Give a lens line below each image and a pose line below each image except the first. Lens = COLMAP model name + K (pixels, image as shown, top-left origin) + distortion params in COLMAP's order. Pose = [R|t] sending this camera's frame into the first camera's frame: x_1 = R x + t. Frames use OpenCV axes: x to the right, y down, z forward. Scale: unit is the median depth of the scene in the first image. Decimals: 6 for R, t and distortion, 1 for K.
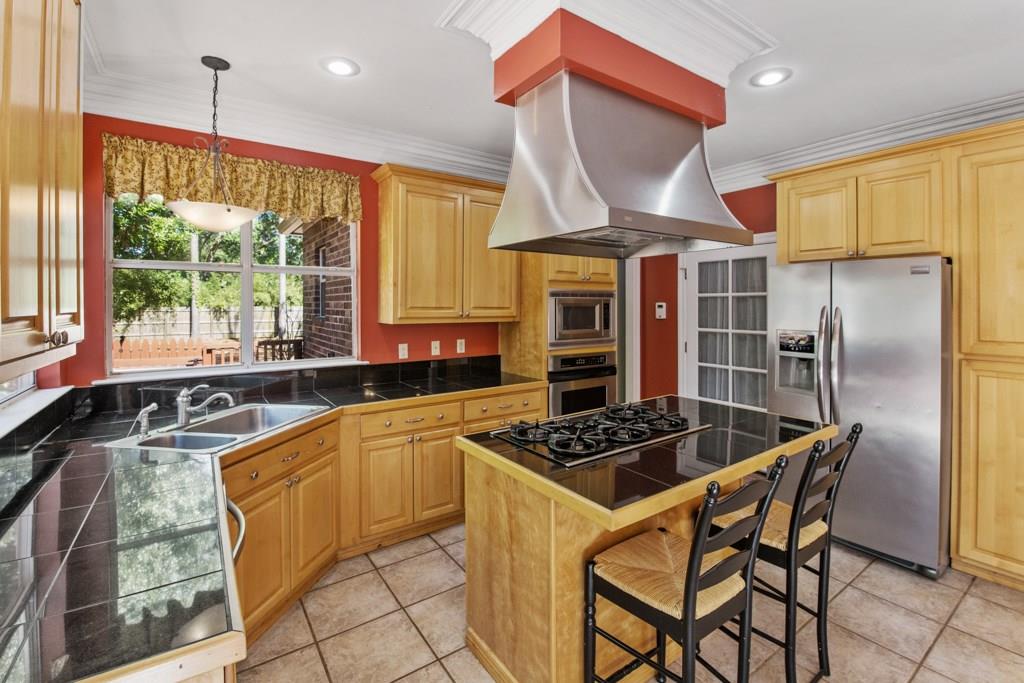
lens RADIAL K [[461.1, 0, 533.8], [0, 461.1, 304.6], [0, 0, 1]] dist [-0.002292, -0.000530]
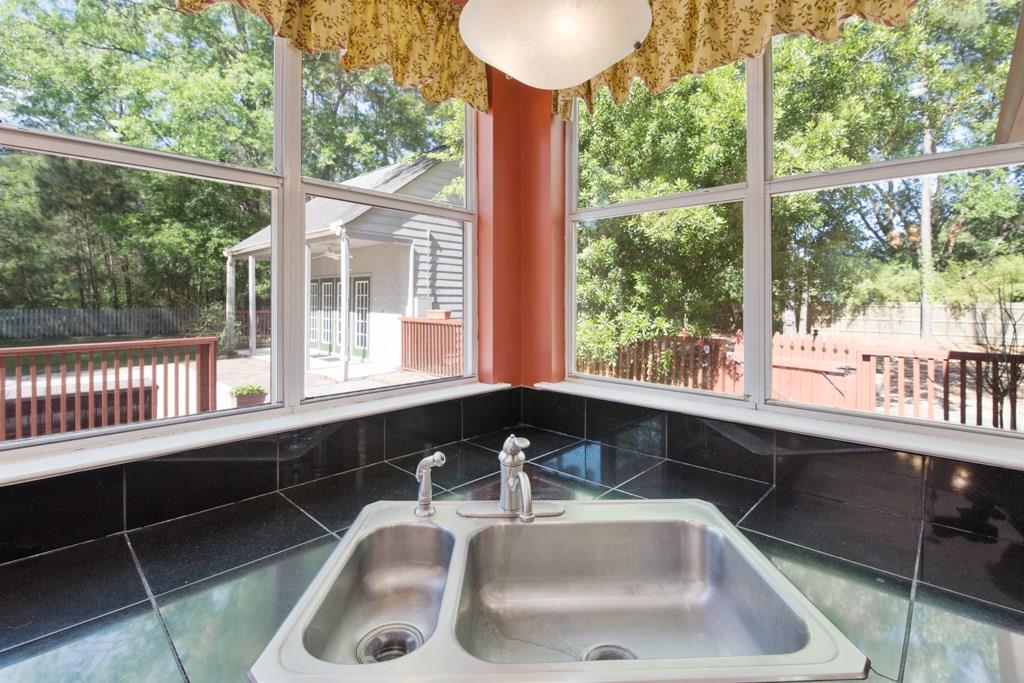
lens RADIAL K [[461.1, 0, 522.3], [0, 461.1, 300.9], [0, 0, 1]] dist [-0.002292, -0.000530]
pose [[0.181643, 0.006920, -0.983340, -0.035768], [-0.009103, 0.999944, 0.005355, 0.005106], [0.983322, 0.007978, 0.181696, 0.114319]]
